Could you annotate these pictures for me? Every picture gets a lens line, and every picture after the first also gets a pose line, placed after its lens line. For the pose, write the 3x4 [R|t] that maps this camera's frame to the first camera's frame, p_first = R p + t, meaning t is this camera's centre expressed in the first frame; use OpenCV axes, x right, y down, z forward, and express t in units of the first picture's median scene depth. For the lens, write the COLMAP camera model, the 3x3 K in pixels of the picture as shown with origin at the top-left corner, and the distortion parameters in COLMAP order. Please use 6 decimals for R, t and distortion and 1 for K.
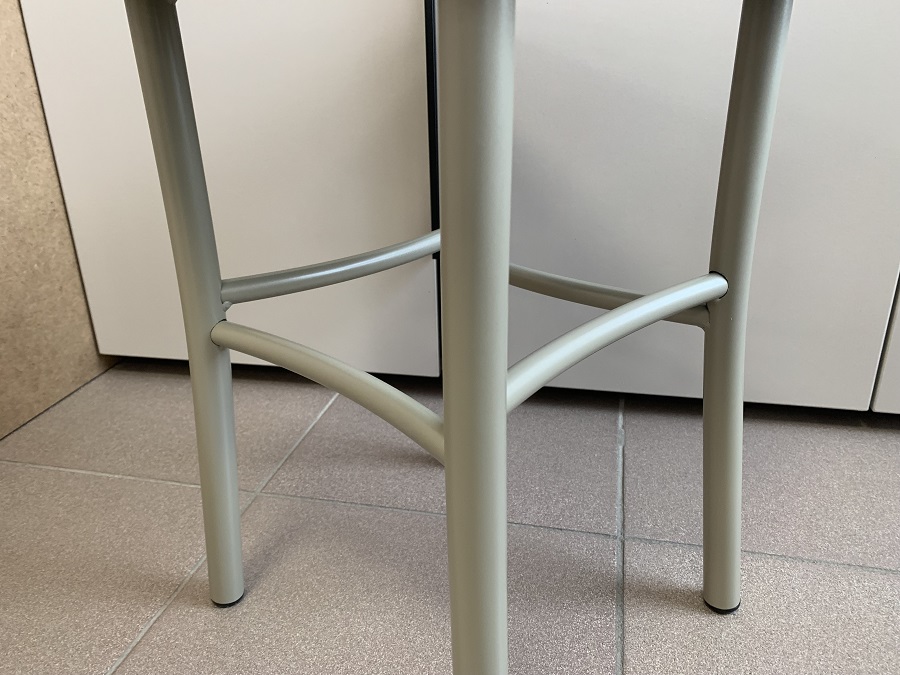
lens RADIAL K [[694.5, 0, 453.2], [0, 694.5, 344.9], [0, 0, 1]] dist [-0.032466, 0.021903]
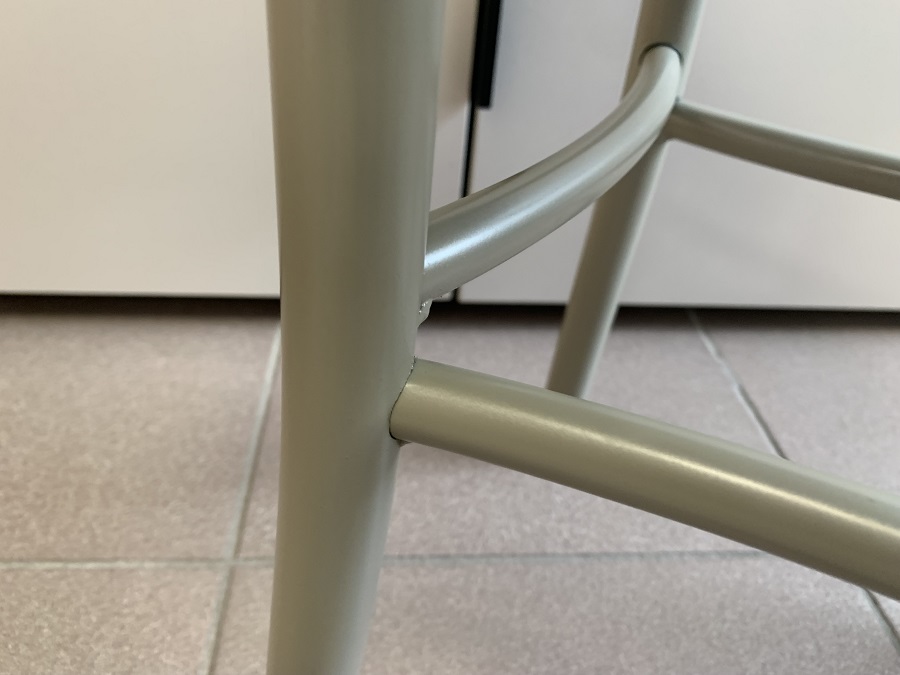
lens RADIAL K [[694.5, 0, 442.2], [0, 694.5, 341.3], [0, 0, 1]] dist [-0.032466, 0.021903]
pose [[0.950114, -0.092297, 0.297934, -0.300669], [0.022881, 0.973265, 0.228541, -0.084651], [-0.311063, -0.210323, 0.926825, 0.533778]]
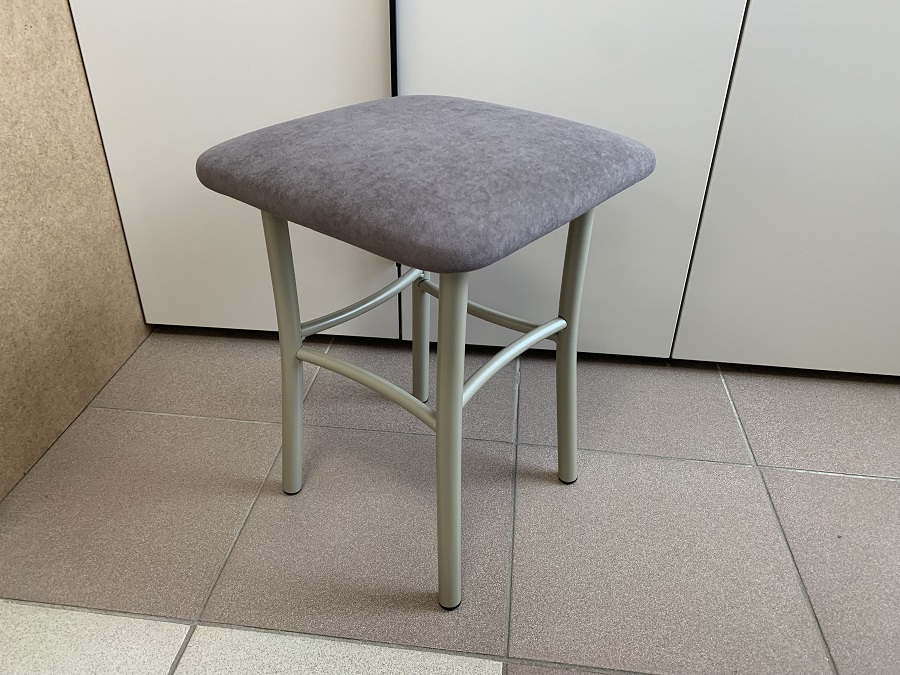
lens RADIAL K [[694.5, 0, 444.8], [0, 694.5, 336.7], [0, 0, 1]] dist [-0.032466, 0.021903]
pose [[0.993380, -0.027116, 0.111629, -0.117055], [0.009285, 0.987514, 0.157258, -0.256775], [-0.114499, -0.155180, 0.981228, -0.628837]]
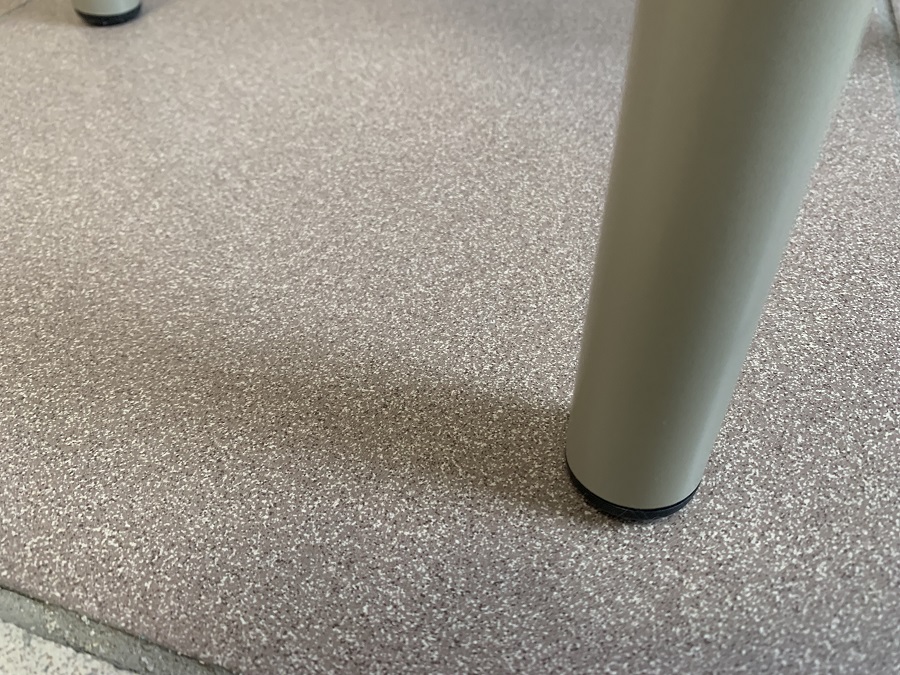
lens RADIAL K [[694.5, 0, 445.4], [0, 694.5, 344.4], [0, 0, 1]] dist [-0.032466, 0.021903]
pose [[0.994817, 0.089390, -0.048459, -0.025361], [-0.062322, 0.912613, 0.404046, 0.332471], [0.080342, -0.398932, 0.913454, 0.404462]]
